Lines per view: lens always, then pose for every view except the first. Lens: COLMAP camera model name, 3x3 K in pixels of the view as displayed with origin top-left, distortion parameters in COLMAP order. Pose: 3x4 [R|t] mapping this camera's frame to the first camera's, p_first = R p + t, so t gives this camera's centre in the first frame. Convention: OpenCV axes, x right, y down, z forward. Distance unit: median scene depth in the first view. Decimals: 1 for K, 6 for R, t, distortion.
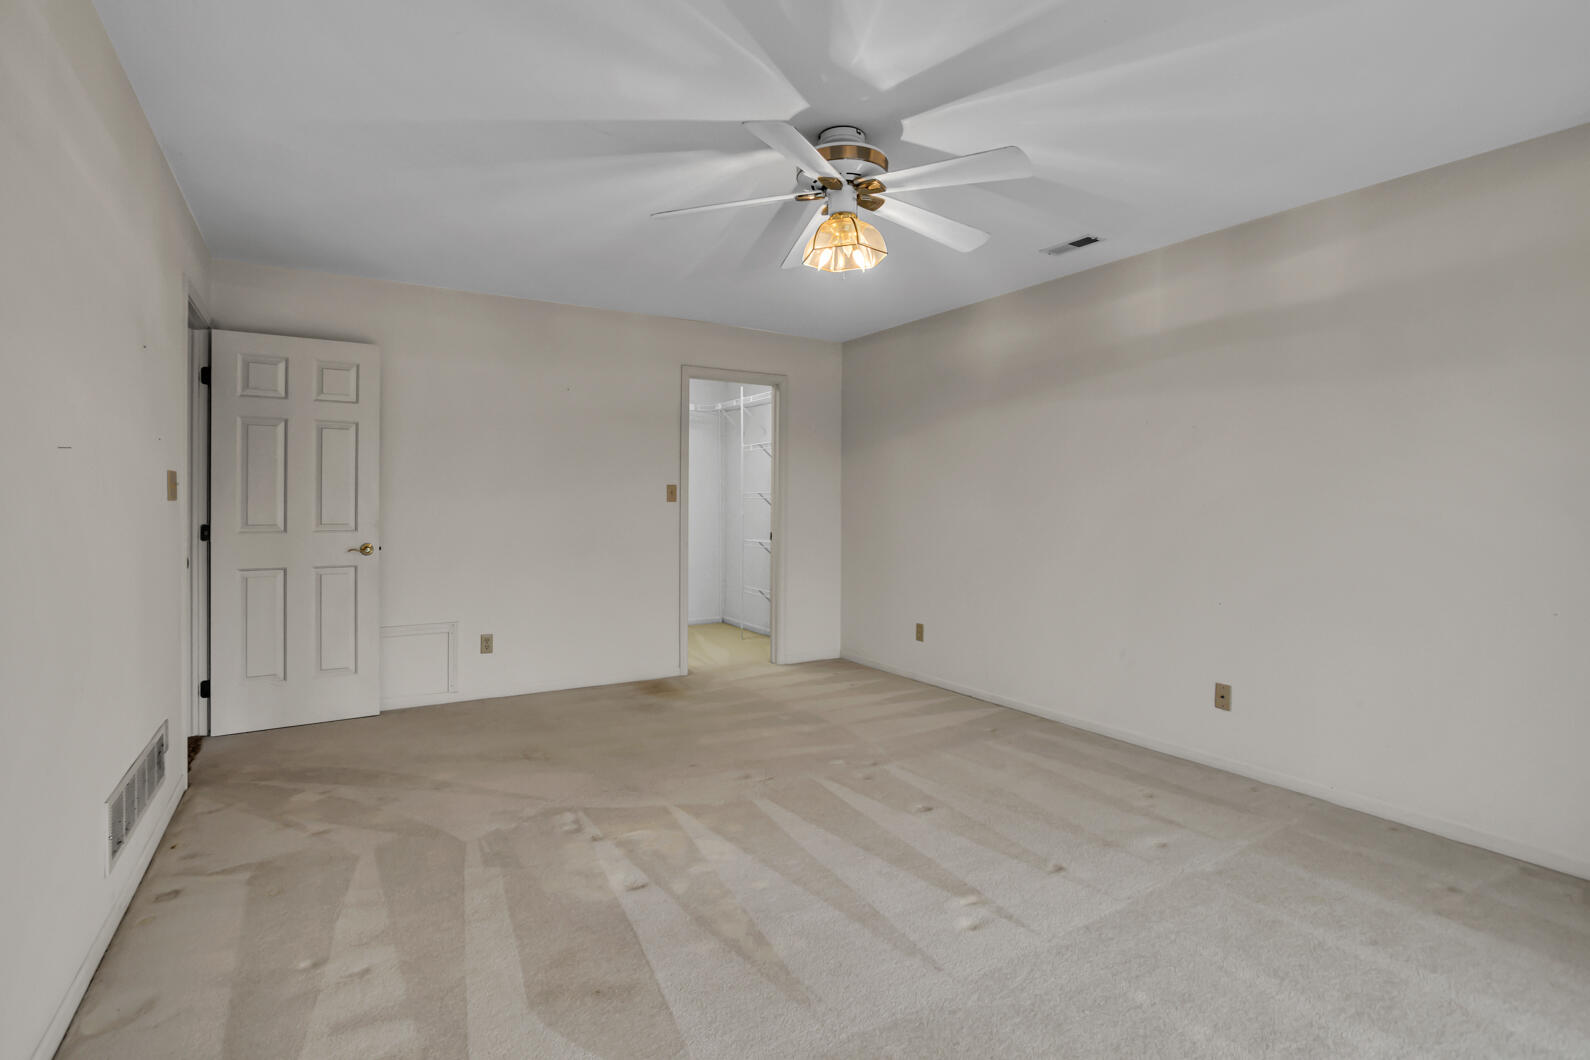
lens RADIAL K [[764.4, 0, 789.6], [0, 764.4, 512.6], [0, 0, 1]] dist [-0.054519, 0.040473]
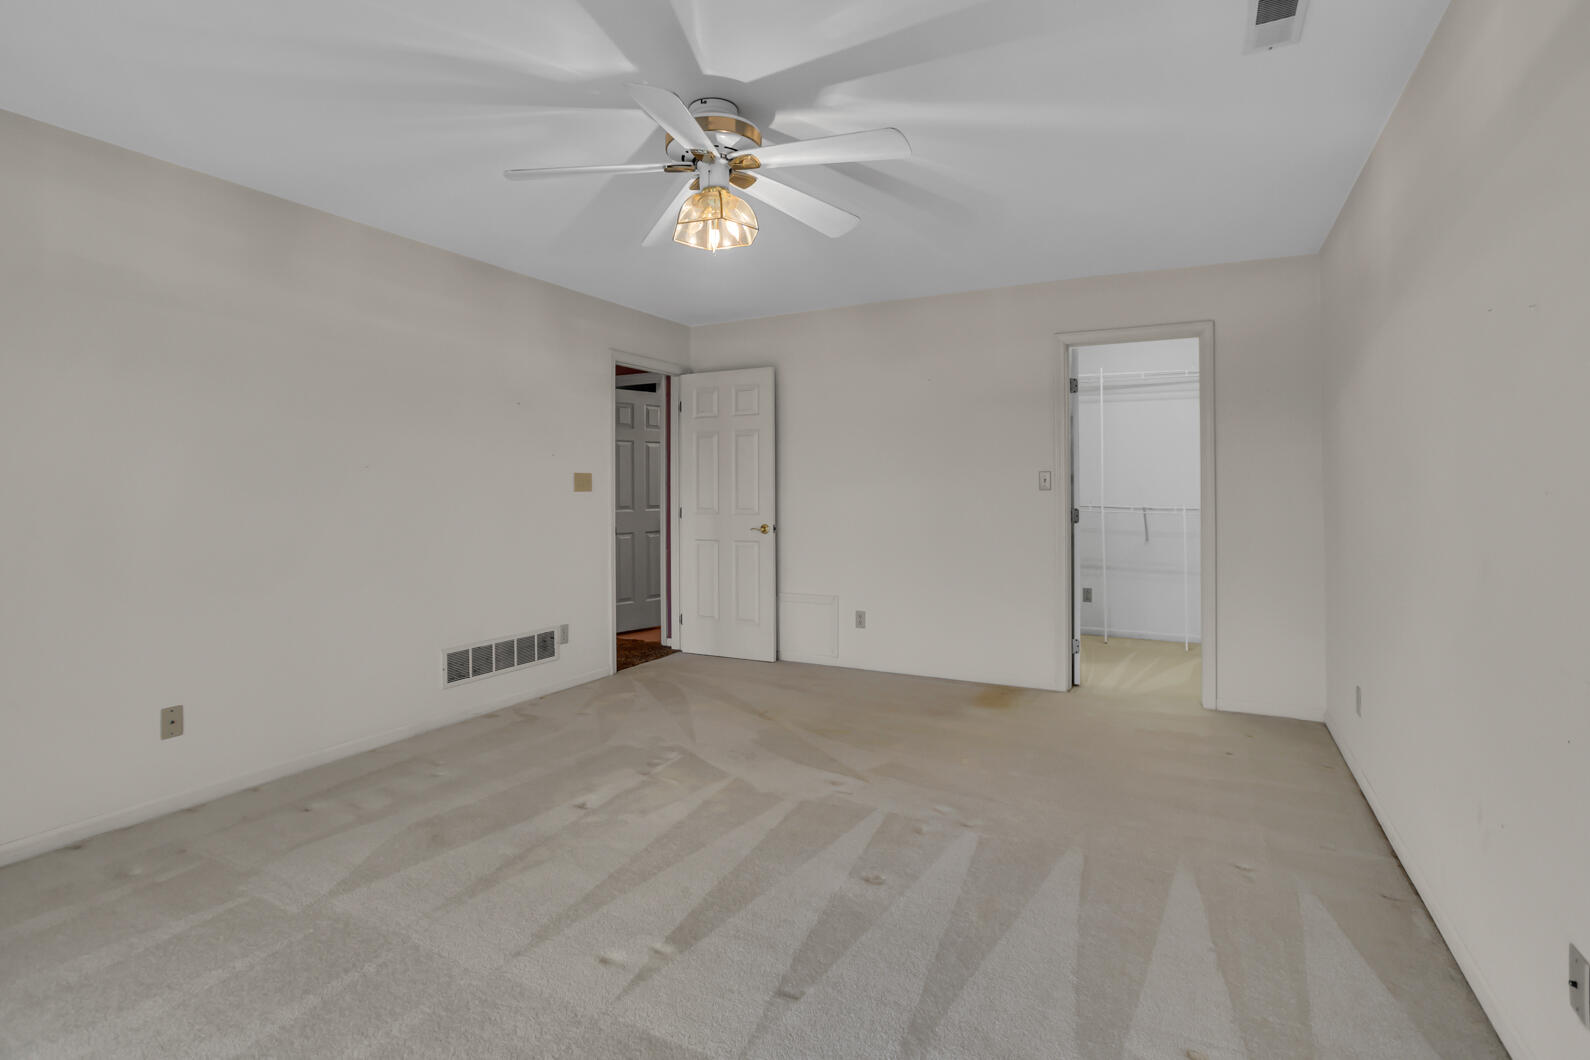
lens RADIAL K [[764.4, 0, 789.6], [0, 764.4, 512.6], [0, 0, 1]] dist [-0.054519, 0.040473]
pose [[0.529854, 0.018929, -0.847878, 0.911798], [-0.010857, 0.999820, 0.015536, 0.000303], [0.848020, 0.000974, 0.529964, 0.584491]]
